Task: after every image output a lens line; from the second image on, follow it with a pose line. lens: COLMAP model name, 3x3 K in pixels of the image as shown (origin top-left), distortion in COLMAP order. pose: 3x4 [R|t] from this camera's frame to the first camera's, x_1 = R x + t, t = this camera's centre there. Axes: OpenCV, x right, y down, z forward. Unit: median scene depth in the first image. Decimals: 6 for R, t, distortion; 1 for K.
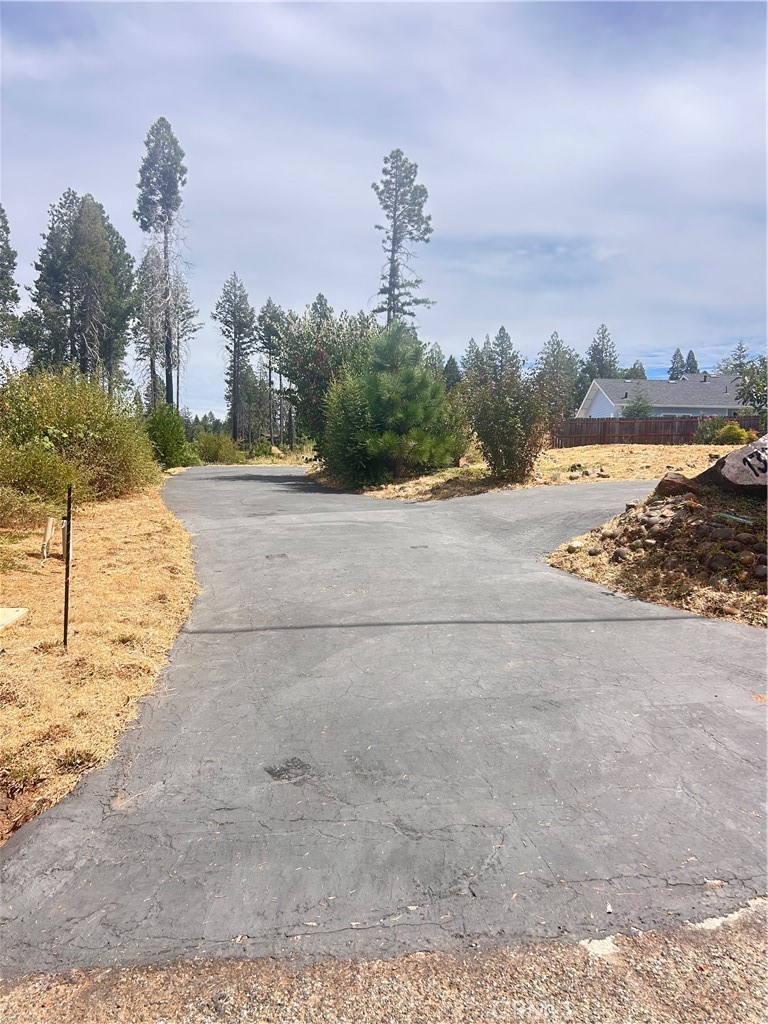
lens RADIAL K [[809.6, 0, 384.0], [0, 809.6, 512.0], [0, 0, 1]] dist [0.028128, -0.012110]
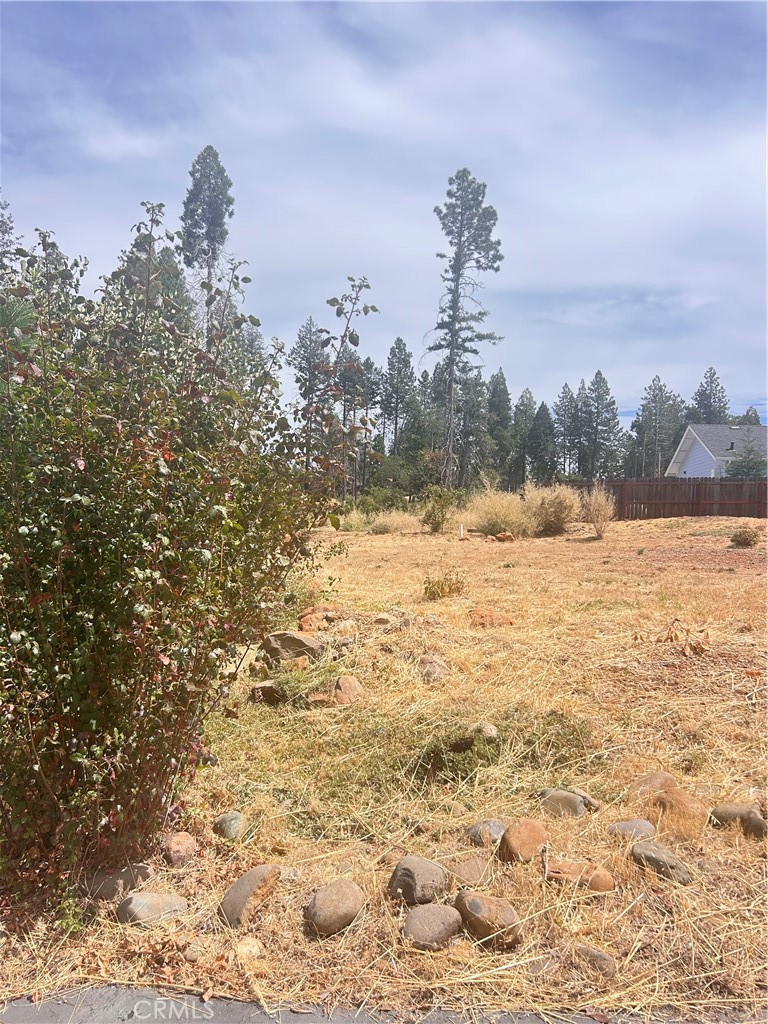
lens RADIAL K [[789.5, 0, 384.0], [0, 789.5, 512.0], [0, 0, 1]] dist [0.104290, -0.240675]
pose [[0.991415, 0.014885, -0.129904, 0.043675], [-0.022131, 0.998268, -0.054517, -0.020389], [0.128868, 0.056924, 0.990027, 0.133077]]
